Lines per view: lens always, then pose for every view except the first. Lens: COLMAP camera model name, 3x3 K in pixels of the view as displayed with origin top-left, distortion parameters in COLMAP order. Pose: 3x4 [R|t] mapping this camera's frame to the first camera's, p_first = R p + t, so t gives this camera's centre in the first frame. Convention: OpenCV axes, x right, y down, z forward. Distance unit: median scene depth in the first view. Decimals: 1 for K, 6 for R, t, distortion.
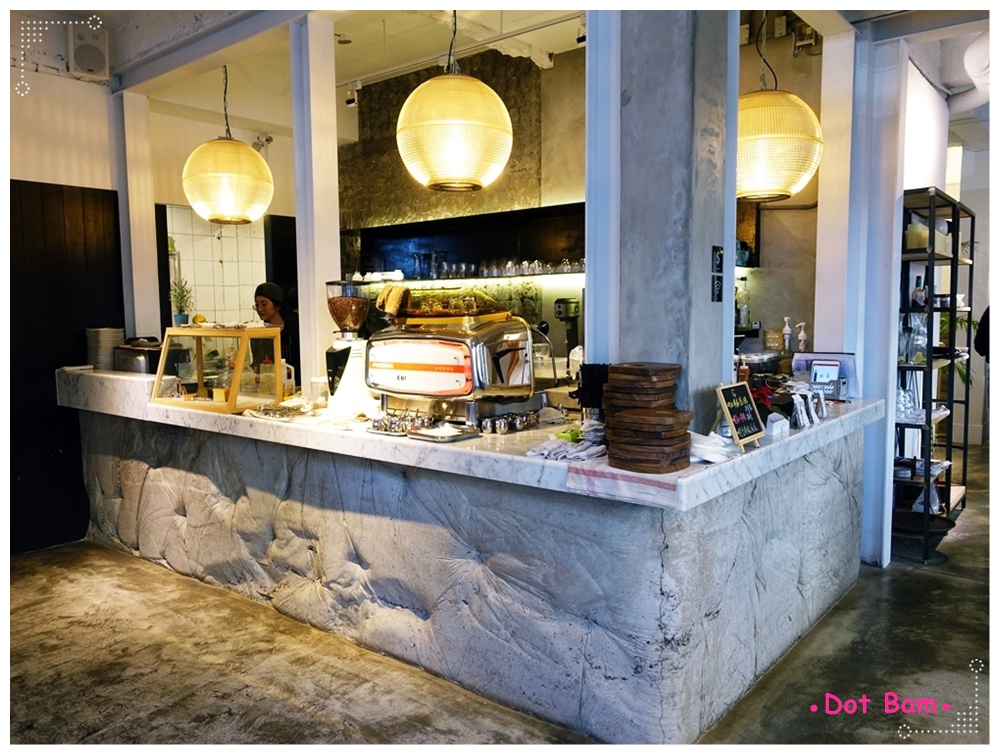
lens RADIAL K [[758.0, 0, 502.6], [0, 758.0, 375.1], [0, 0, 1]] dist [-0.004127, 0.000417]
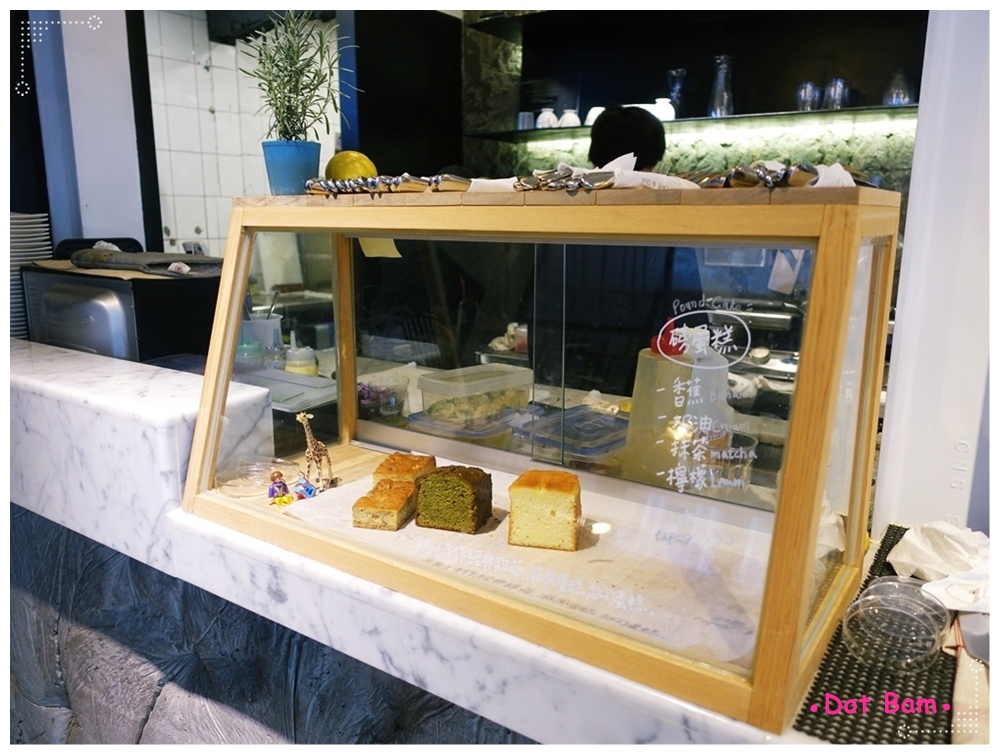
lens RADIAL K [[758.0, 0, 496.7], [0, 758.0, 376.8], [0, 0, 1]] dist [-0.004127, 0.000417]
pose [[0.997453, 0.001233, 0.071313, -0.329777], [-0.009586, 0.993097, 0.116907, -0.030273], [-0.070676, -0.117293, 0.990579, 0.653775]]
